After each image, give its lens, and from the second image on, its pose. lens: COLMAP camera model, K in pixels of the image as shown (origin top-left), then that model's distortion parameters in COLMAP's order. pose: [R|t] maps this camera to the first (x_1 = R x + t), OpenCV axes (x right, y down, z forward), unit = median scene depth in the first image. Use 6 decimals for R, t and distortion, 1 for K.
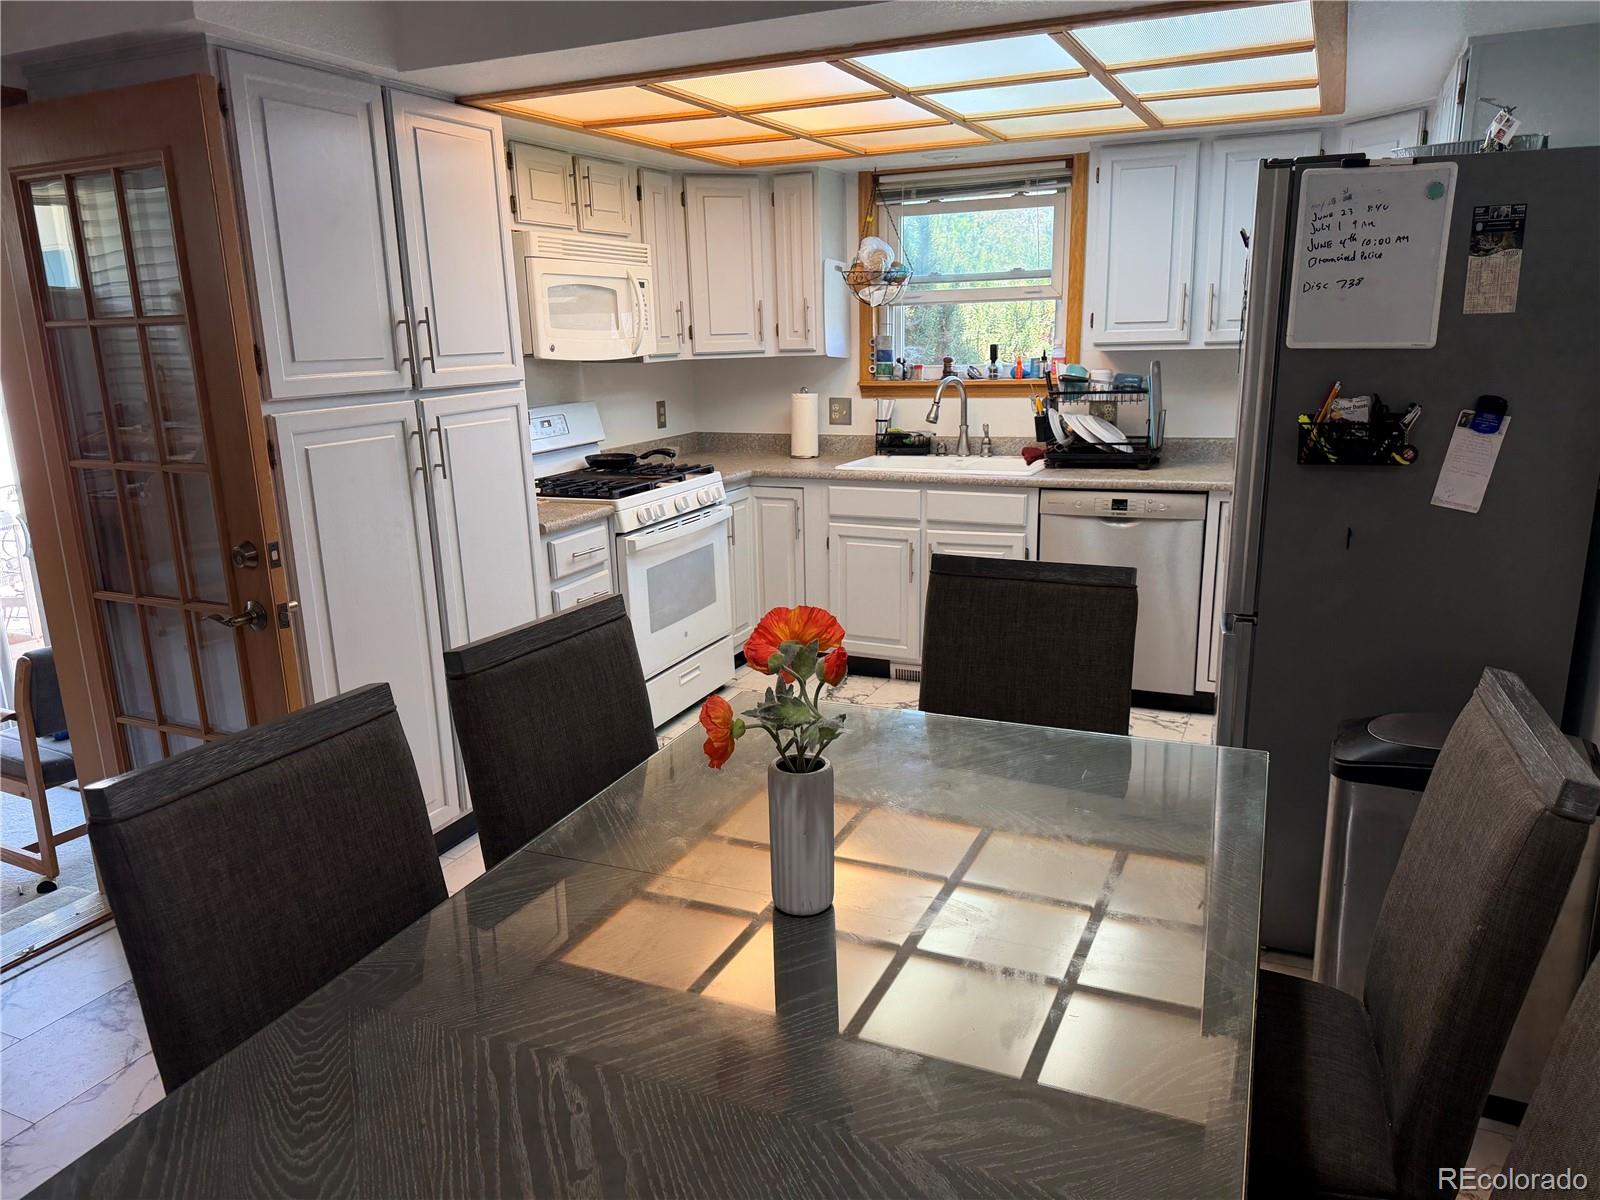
lens RADIAL K [[1121.2, 0, 809.2], [0, 1121.2, 645.6], [0, 0, 1]] dist [0.047446, -0.066398]
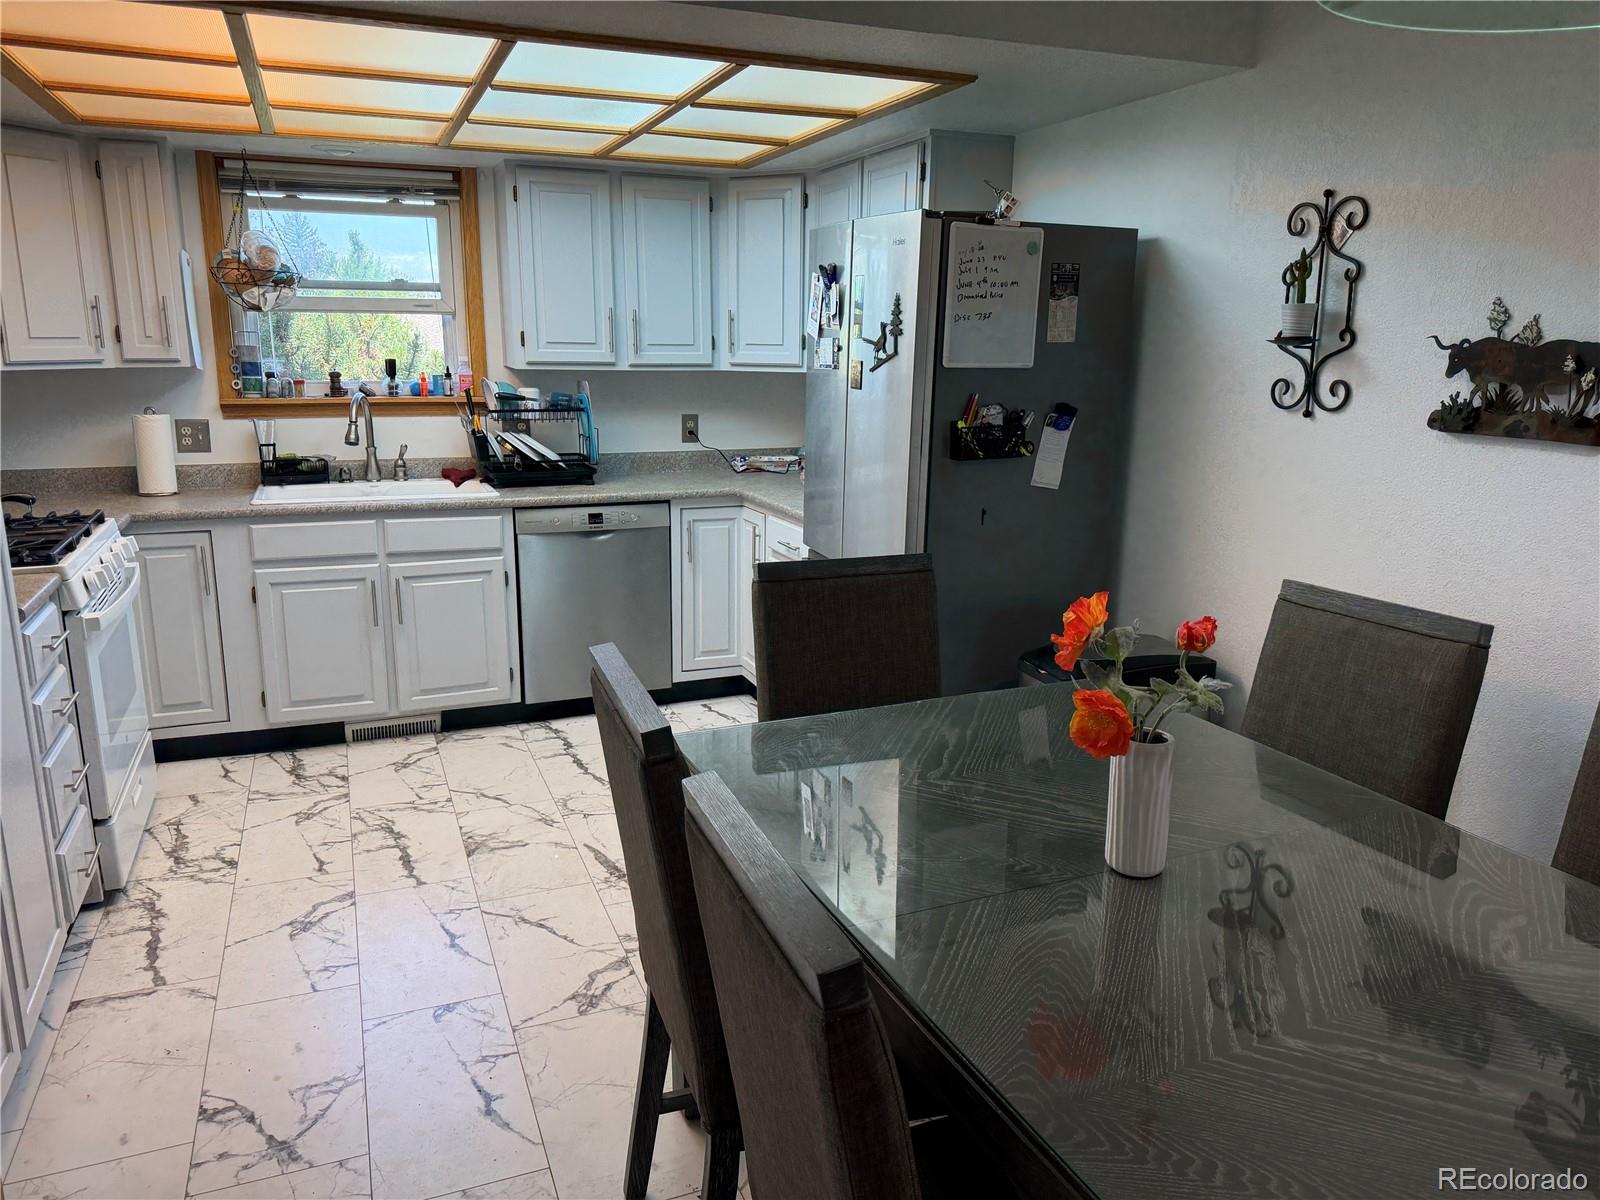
lens RADIAL K [[1121.2, 0, 811.9], [0, 1121.2, 612.8], [0, 0, 1]] dist [0.047446, -0.066398]
pose [[0.688386, -0.138446, 0.712010, -0.293760], [0.173388, 0.984566, 0.023809, -0.028064], [-0.704317, 0.107064, 0.701766, 0.142221]]
